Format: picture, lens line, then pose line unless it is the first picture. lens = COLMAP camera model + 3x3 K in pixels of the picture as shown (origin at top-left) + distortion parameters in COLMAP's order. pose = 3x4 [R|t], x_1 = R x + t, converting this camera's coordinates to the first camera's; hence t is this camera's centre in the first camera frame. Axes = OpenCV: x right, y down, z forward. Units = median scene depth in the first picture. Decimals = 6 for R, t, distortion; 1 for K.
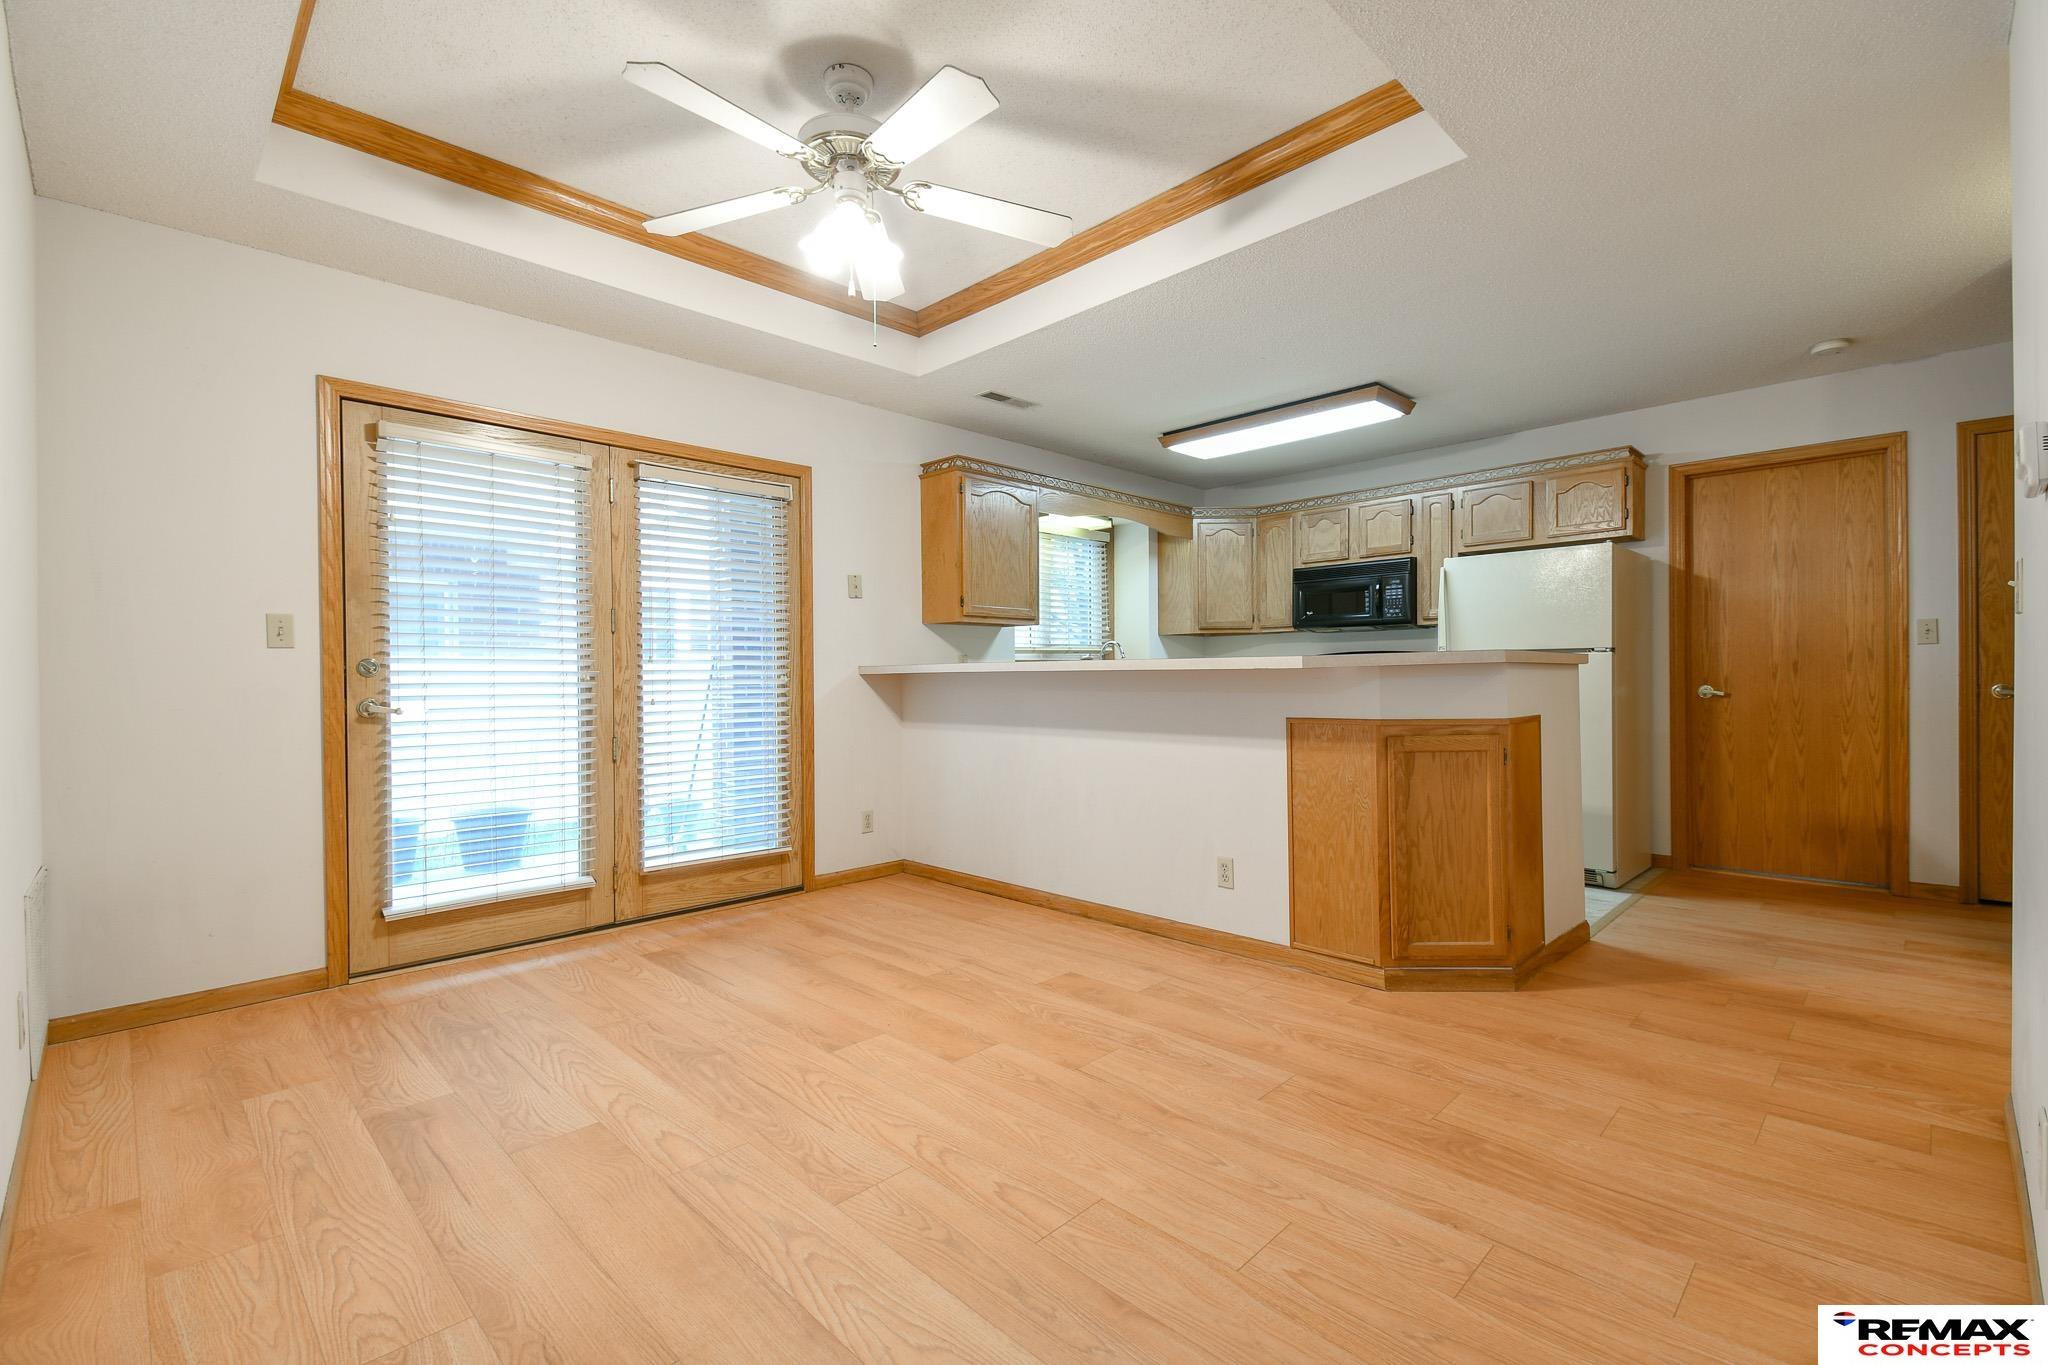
lens RADIAL K [[891.4, 0, 1015.9], [0, 891.4, 685.1], [0, 0, 1]] dist [0.036321, -0.014674]
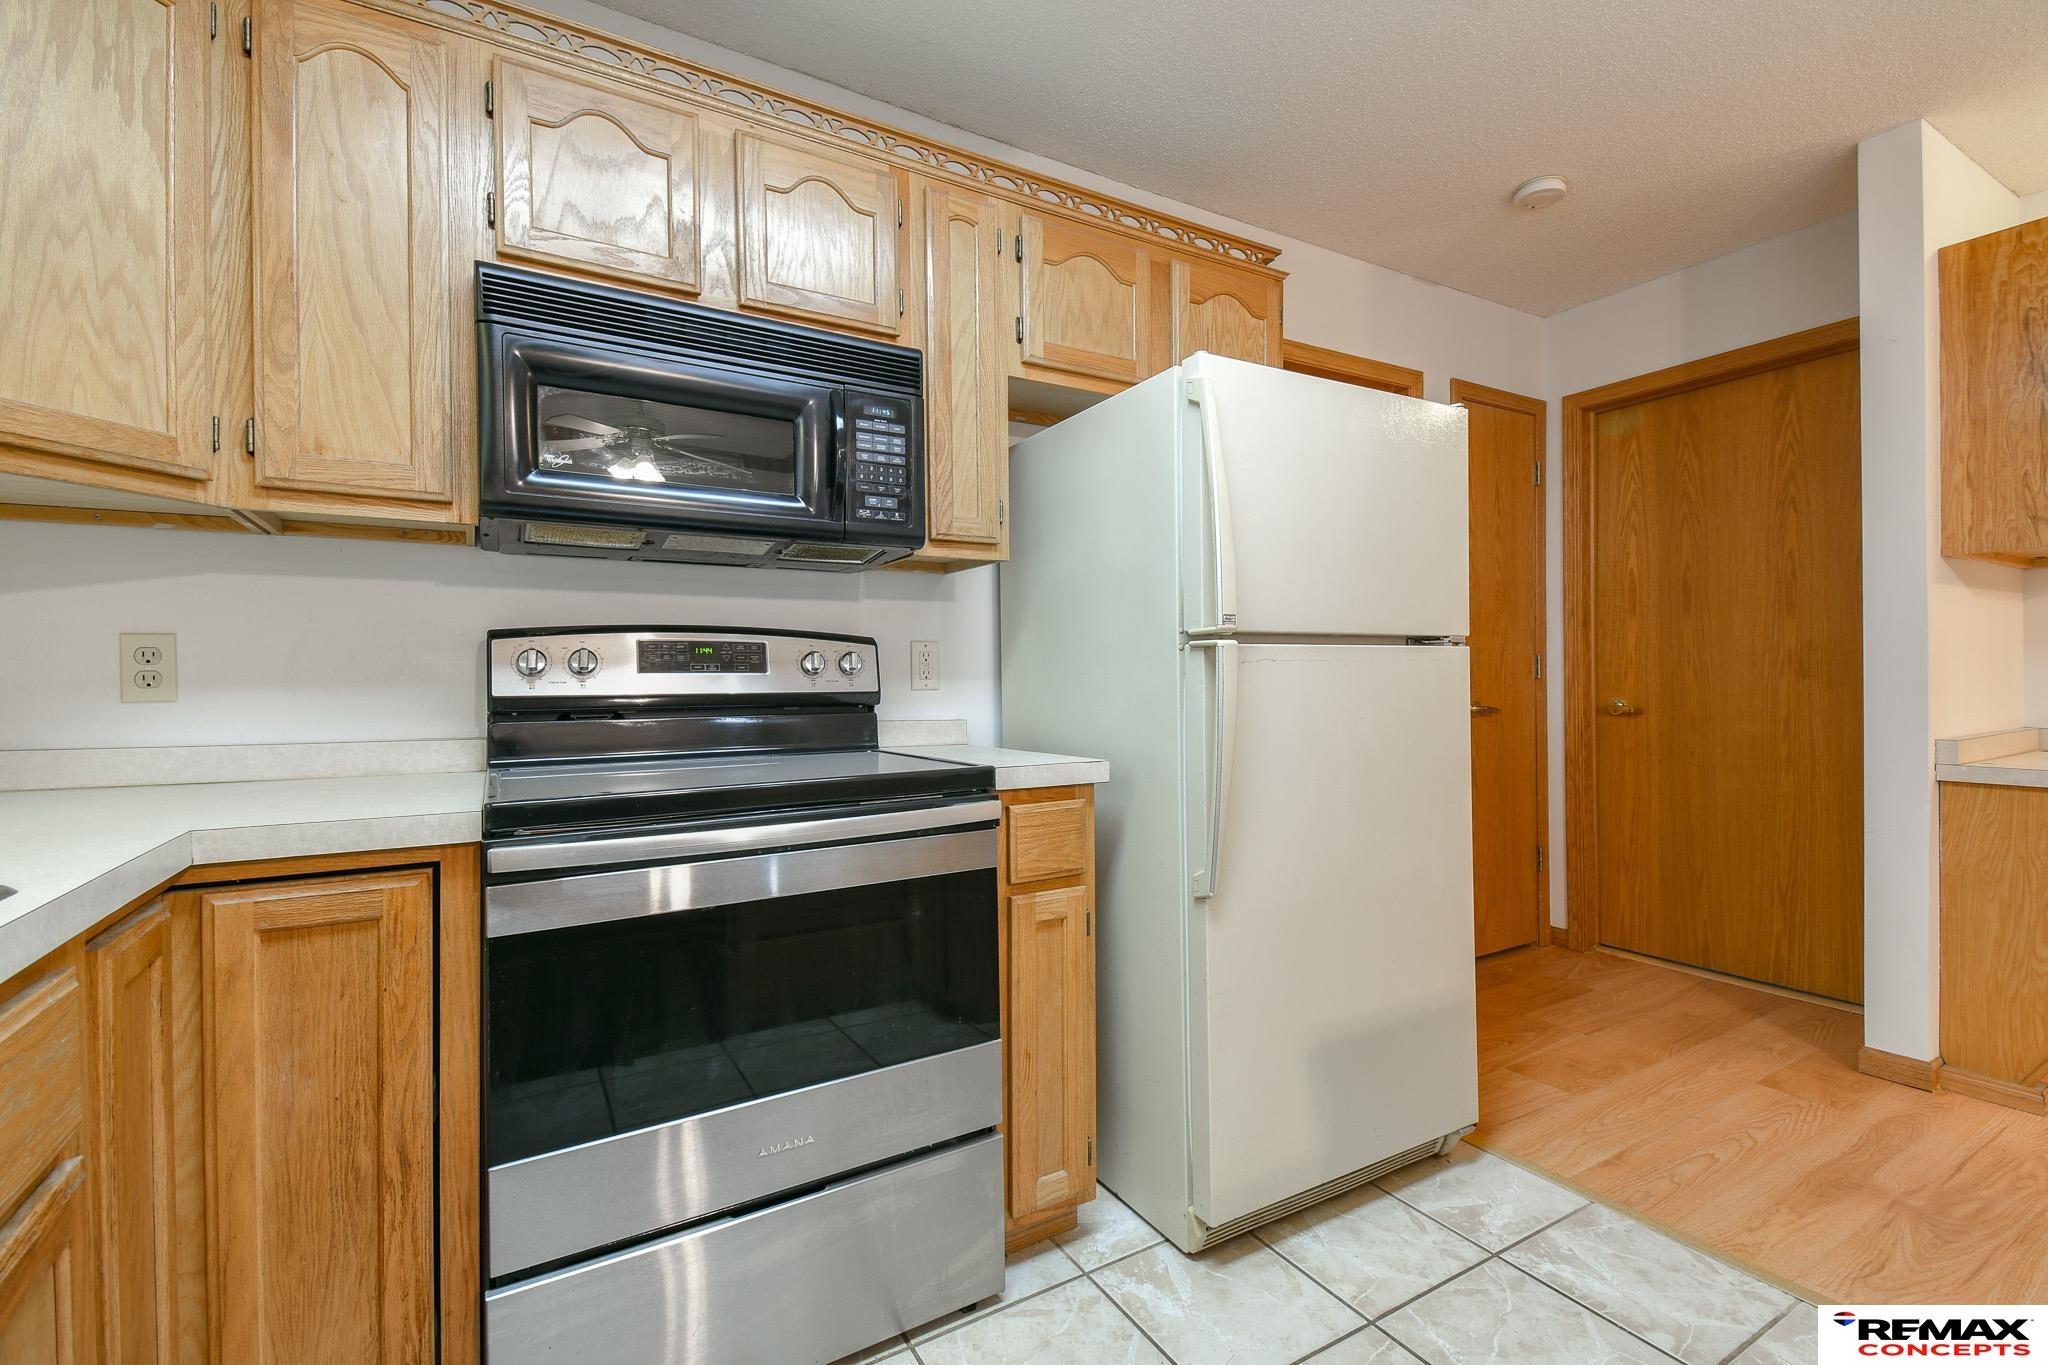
lens RADIAL K [[891.4, 0, 1022.0], [0, 891.4, 682.2], [0, 0, 1]] dist [0.036321, -0.014674]
pose [[0.251433, -0.000407, 0.967875, 0.204512], [0.015947, 0.999866, -0.003722, -0.025973], [-0.967743, 0.016371, 0.251406, 1.440591]]
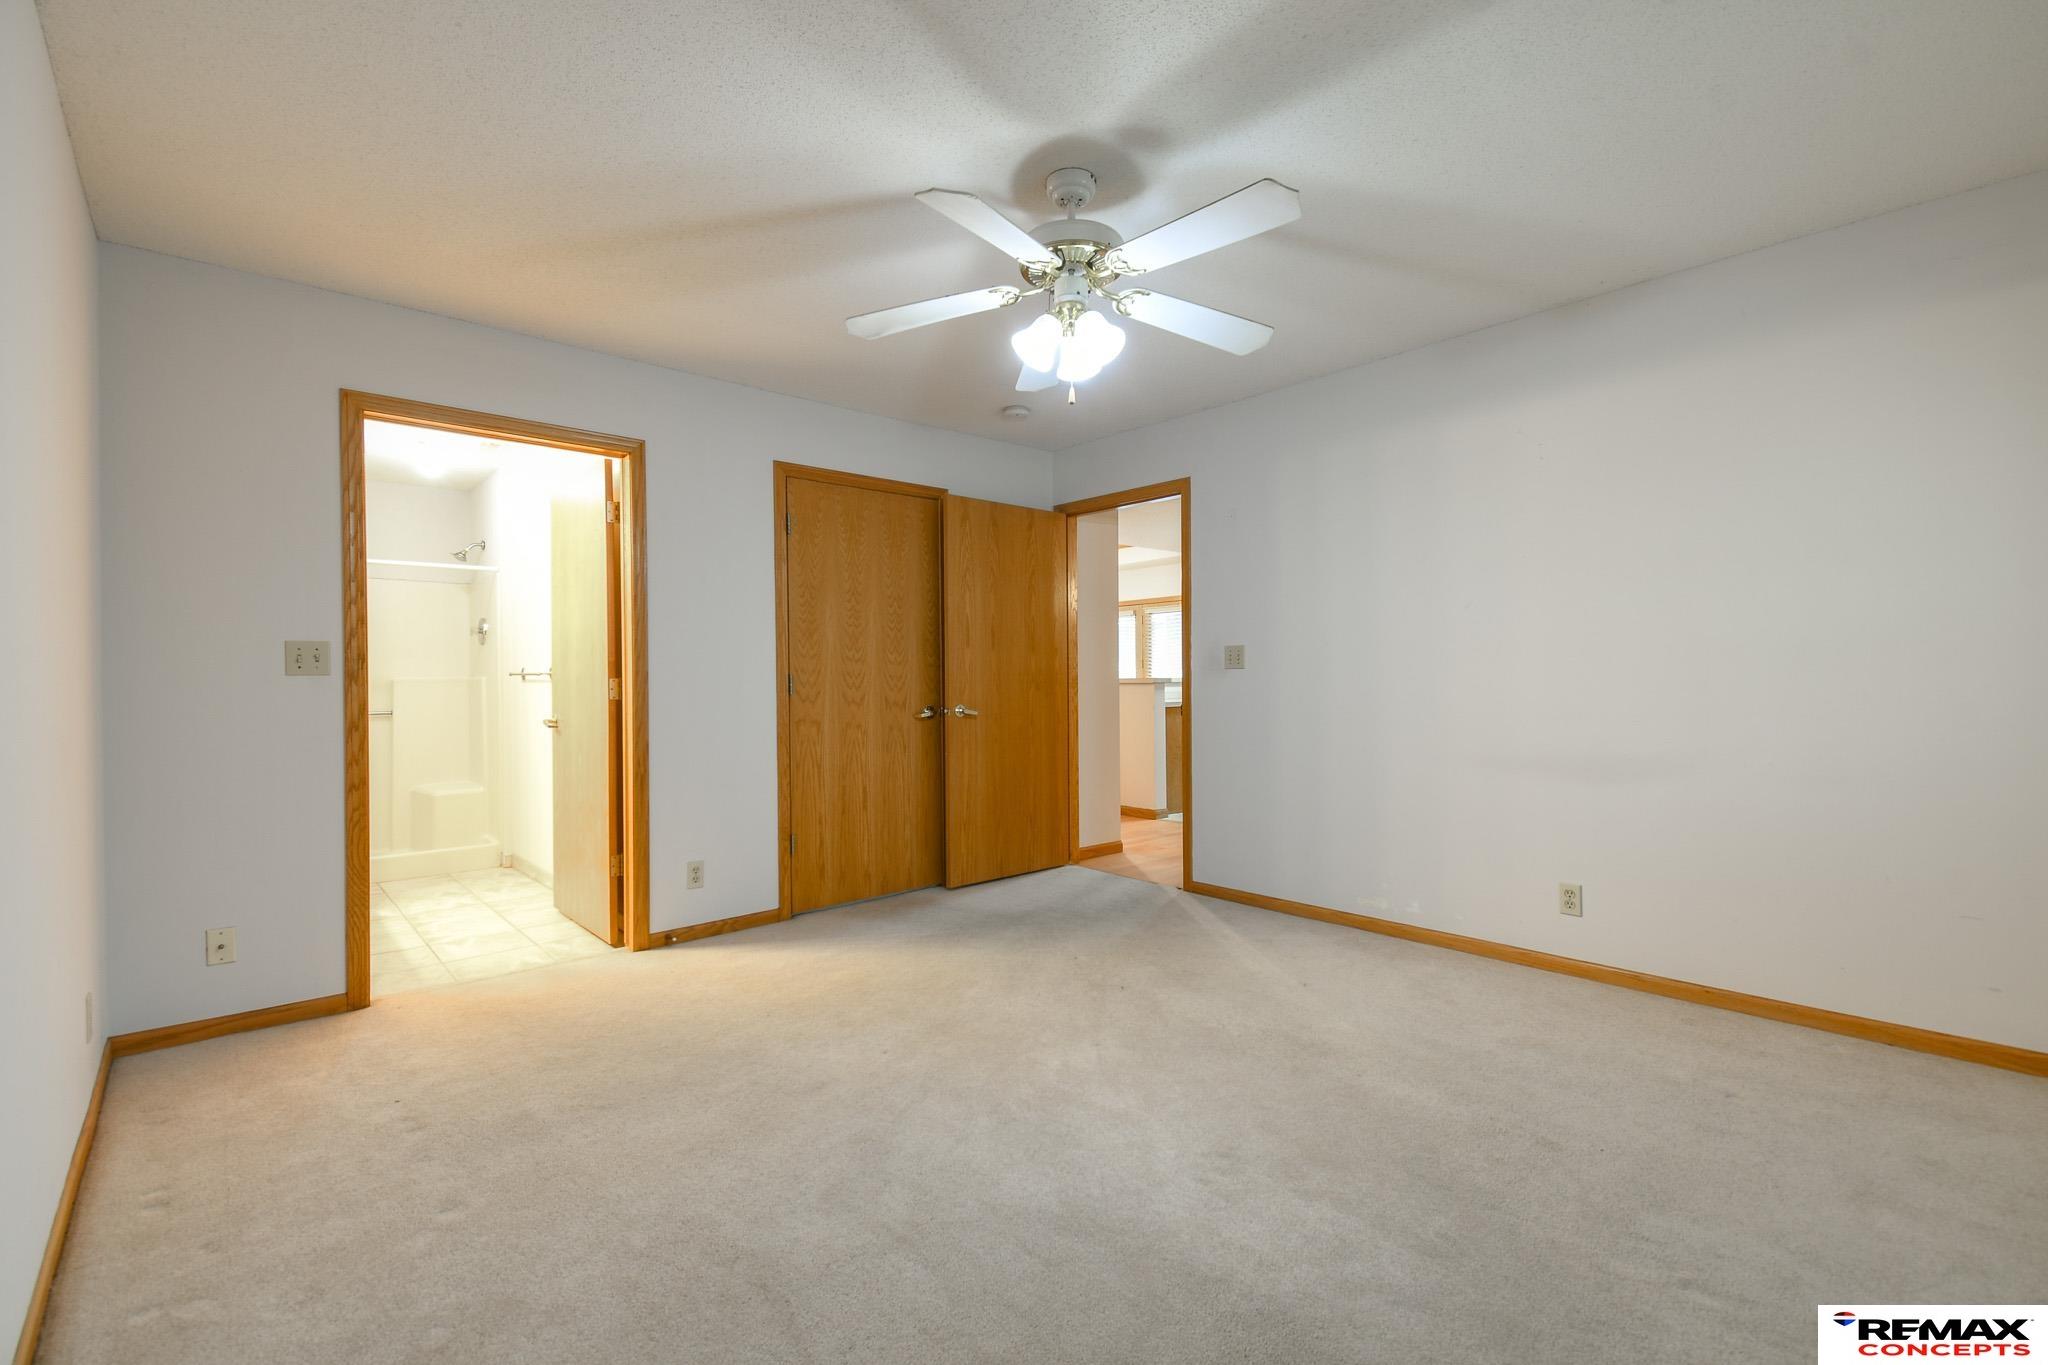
lens RADIAL K [[891.4, 0, 1024.4], [0, 891.4, 687.5], [0, 0, 1]] dist [0.036321, -0.014674]
pose [[-0.999073, 0.011916, 0.041375, 1.112064], [0.012340, 0.999874, 0.010009, -0.040321], [-0.041251, 0.010510, -0.999094, 2.345133]]
